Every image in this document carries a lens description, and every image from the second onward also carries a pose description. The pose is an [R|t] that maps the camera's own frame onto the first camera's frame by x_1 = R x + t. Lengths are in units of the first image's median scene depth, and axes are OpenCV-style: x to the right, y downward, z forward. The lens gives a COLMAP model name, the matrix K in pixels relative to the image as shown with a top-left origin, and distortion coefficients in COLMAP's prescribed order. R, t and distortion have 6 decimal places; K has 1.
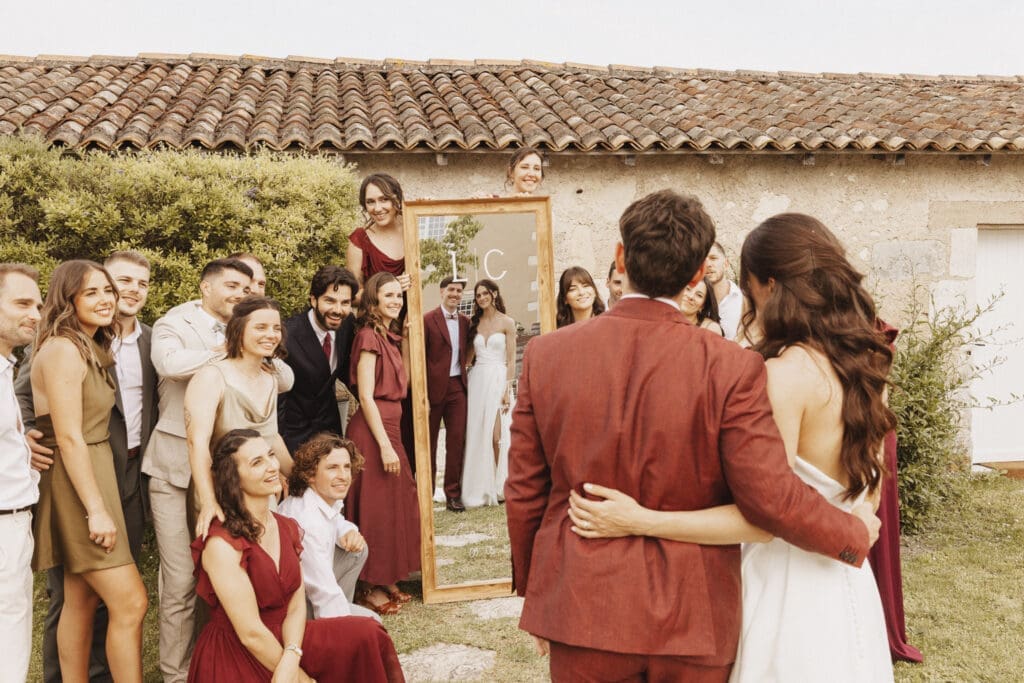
lens RADIAL K [[939.2, 0, 483.4], [0, 939.2, 343.7], [0, 0, 1]] dist [0.016256, -0.030141]
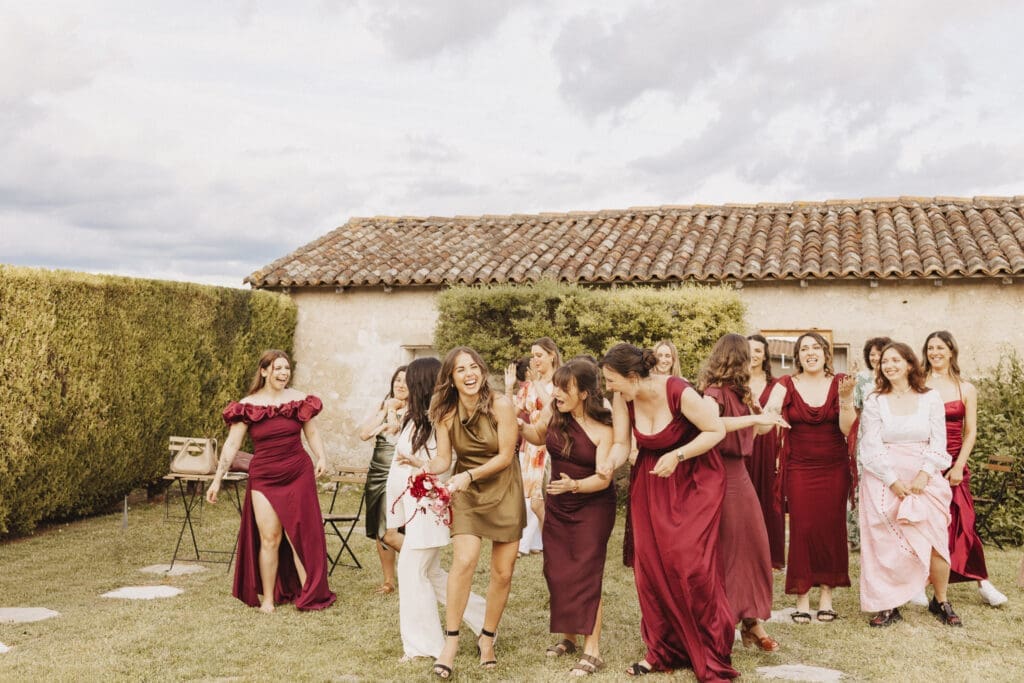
lens RADIAL K [[939.2, 0, 483.4], [0, 939.2, 343.7], [0, 0, 1]] dist [0.016256, -0.030141]
pose [[0.877068, 0.022998, -0.479816, 0.228682], [-0.058531, 0.996527, -0.059226, 0.029512], [0.476788, 0.080029, 0.875368, -0.598464]]
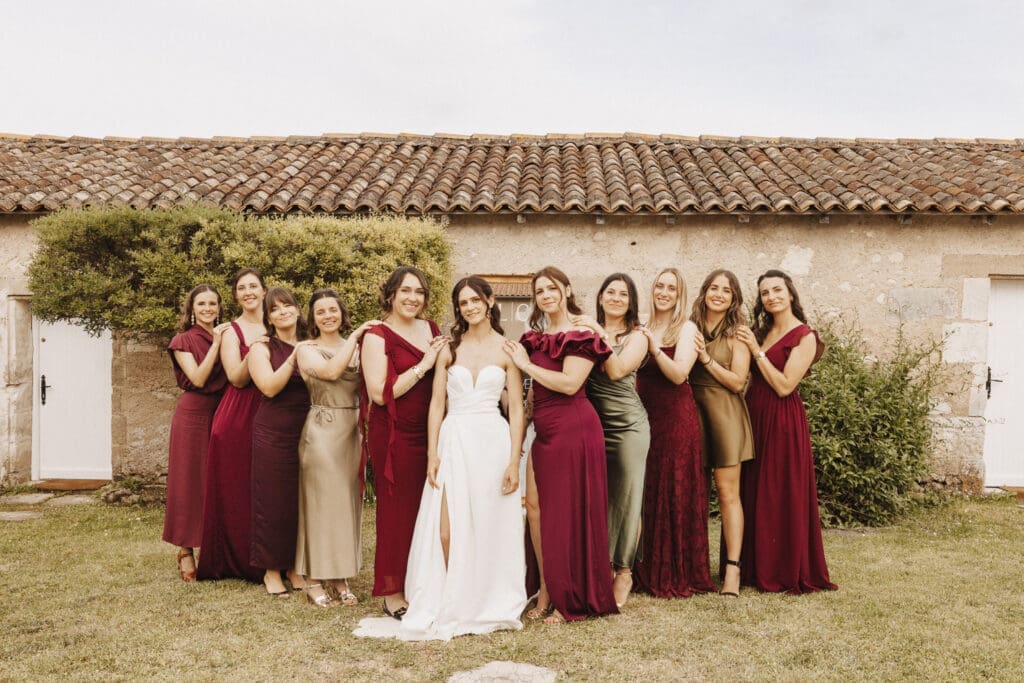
lens RADIAL K [[939.2, 0, 483.4], [0, 939.2, 343.7], [0, 0, 1]] dist [0.016256, -0.030141]
pose [[0.975872, 0.031309, -0.216089, 0.178917], [-0.041454, 0.998233, -0.042577, 0.032911], [0.214374, 0.050508, 0.975445, -0.257985]]
